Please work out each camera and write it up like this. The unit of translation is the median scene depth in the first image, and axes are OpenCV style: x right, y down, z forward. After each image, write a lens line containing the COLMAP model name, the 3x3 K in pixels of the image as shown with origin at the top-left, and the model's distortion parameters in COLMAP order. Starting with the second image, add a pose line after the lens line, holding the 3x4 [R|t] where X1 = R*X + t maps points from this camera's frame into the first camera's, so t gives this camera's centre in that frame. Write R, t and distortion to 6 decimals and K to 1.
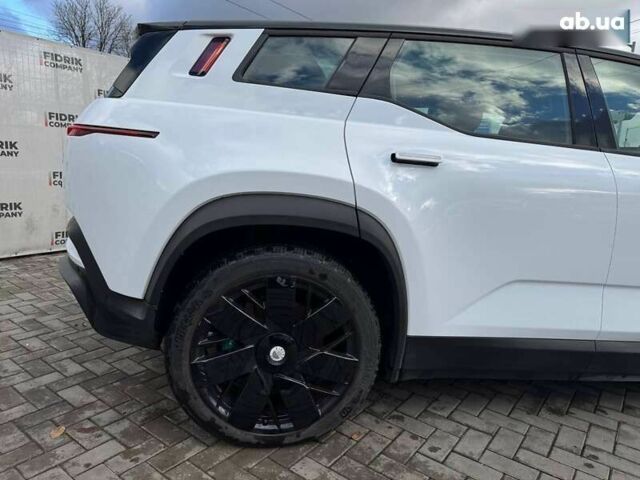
lens RADIAL K [[454.5, 0, 322.0], [0, 454.5, 242.8], [0, 0, 1]] dist [0.051147, -0.062212]
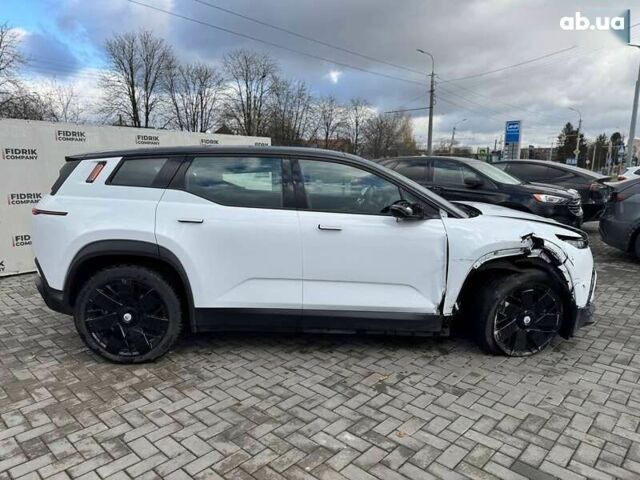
lens RADIAL K [[454.5, 0, 322.2], [0, 454.5, 240.4], [0, 0, 1]] dist [0.051147, -0.062212]
pose [[0.993541, -0.029610, -0.109540, 0.970286], [0.027884, 0.999462, -0.017250, -0.038432], [0.109992, 0.014084, 0.993833, -0.918083]]
